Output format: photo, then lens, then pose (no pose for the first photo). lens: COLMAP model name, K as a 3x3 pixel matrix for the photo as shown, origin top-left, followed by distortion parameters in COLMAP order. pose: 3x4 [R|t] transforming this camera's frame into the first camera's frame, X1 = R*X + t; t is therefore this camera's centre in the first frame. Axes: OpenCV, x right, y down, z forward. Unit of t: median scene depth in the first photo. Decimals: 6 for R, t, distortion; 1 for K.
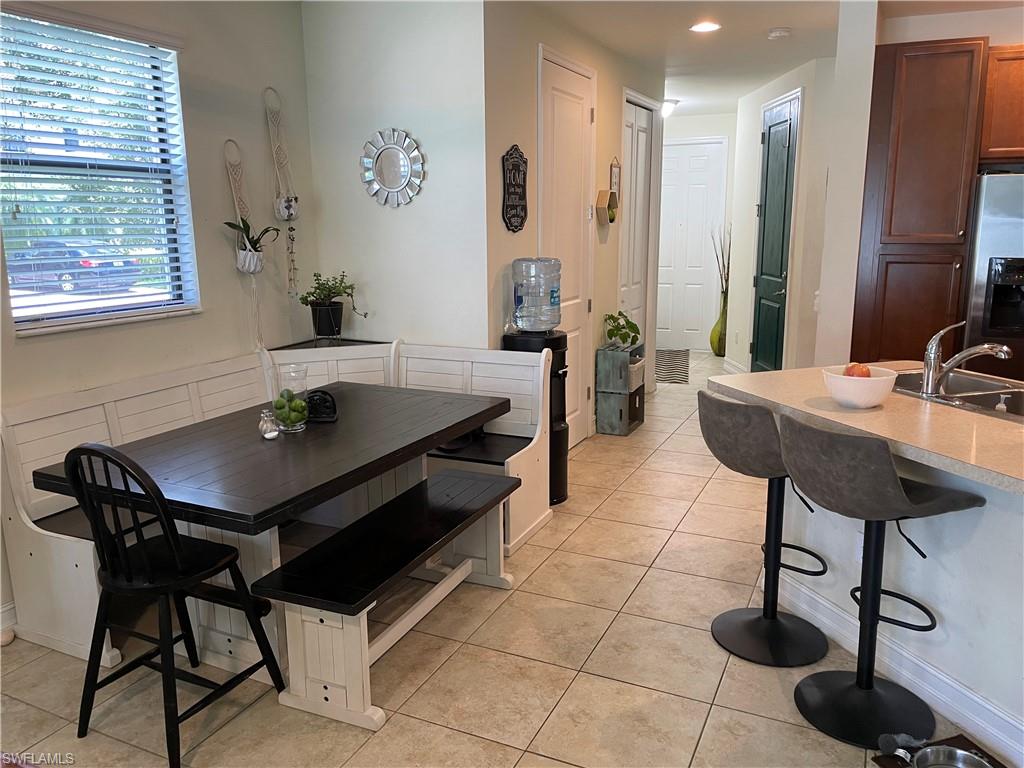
lens RADIAL K [[778.1, 0, 512.0], [0, 778.1, 384.0], [0, 0, 1]] dist [-0.003439, 0.001393]
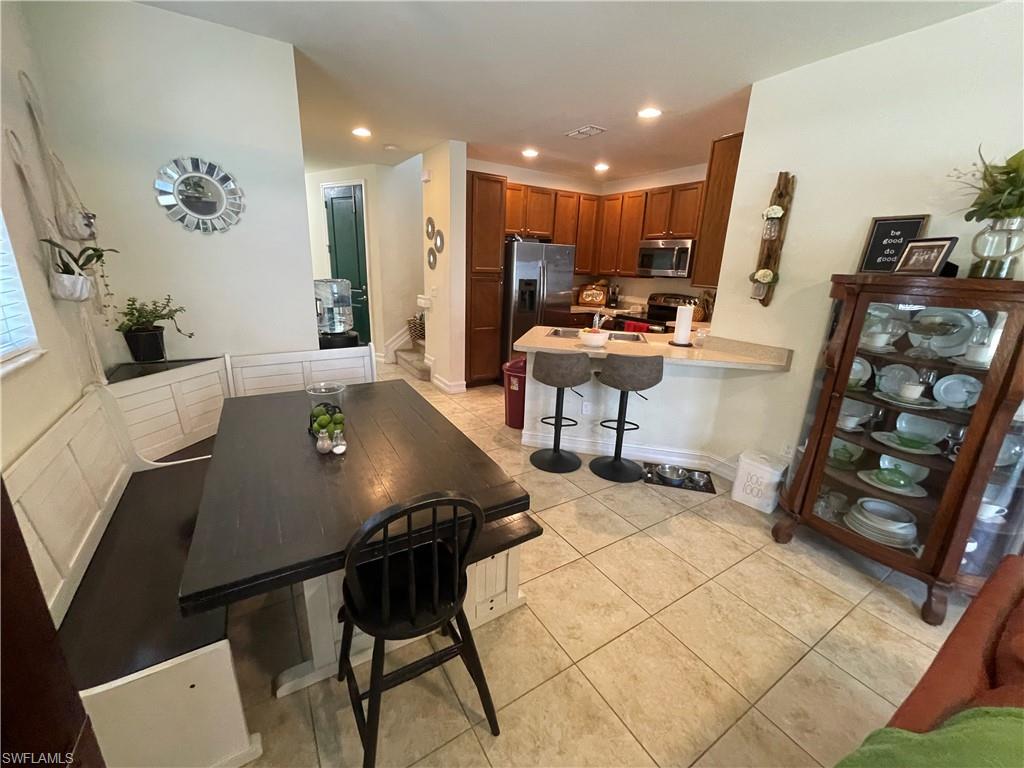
lens RADIAL K [[413.3, 0, 503.0], [0, 413.3, 381.6], [0, 0, 1]] dist [0.001790, 0.000189]
pose [[0.546335, -0.206608, 0.811685, -0.452054], [0.133498, 0.978189, 0.159135, -0.063319], [-0.826860, 0.021417, 0.562000, 0.343373]]
